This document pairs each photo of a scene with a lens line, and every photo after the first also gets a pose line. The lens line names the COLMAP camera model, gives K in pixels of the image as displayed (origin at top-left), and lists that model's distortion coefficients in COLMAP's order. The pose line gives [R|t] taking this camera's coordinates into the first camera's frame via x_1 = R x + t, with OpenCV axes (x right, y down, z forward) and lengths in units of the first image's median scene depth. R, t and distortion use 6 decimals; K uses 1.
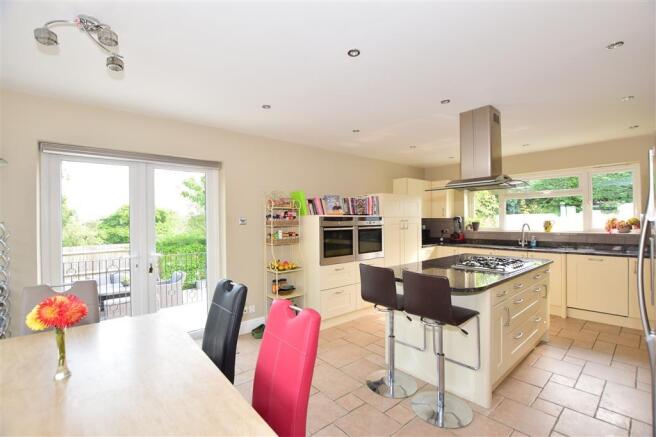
lens RADIAL K [[286.7, 0, 329.2], [0, 286.7, 220.8], [0, 0, 1]] dist [-0.022377, -0.000612]
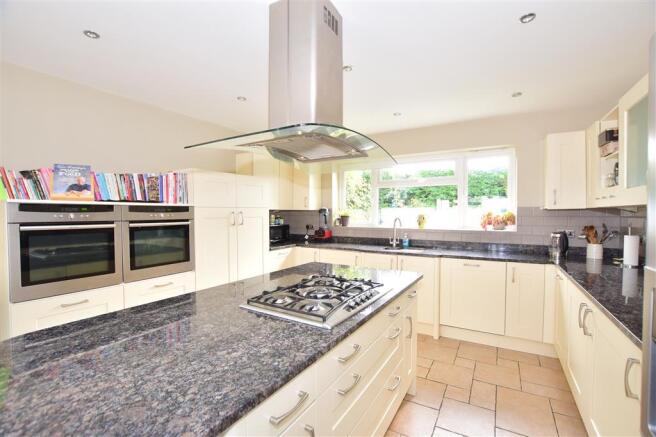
lens RADIAL K [[286.7, 0, 327.7], [0, 286.7, 218.4], [0, 0, 1]] dist [-0.022377, -0.000612]
pose [[0.949376, 0.004002, 0.314117, 0.258570], [-0.009741, 0.999813, 0.016702, -0.000521], [-0.313991, -0.018916, 0.949237, 0.304222]]
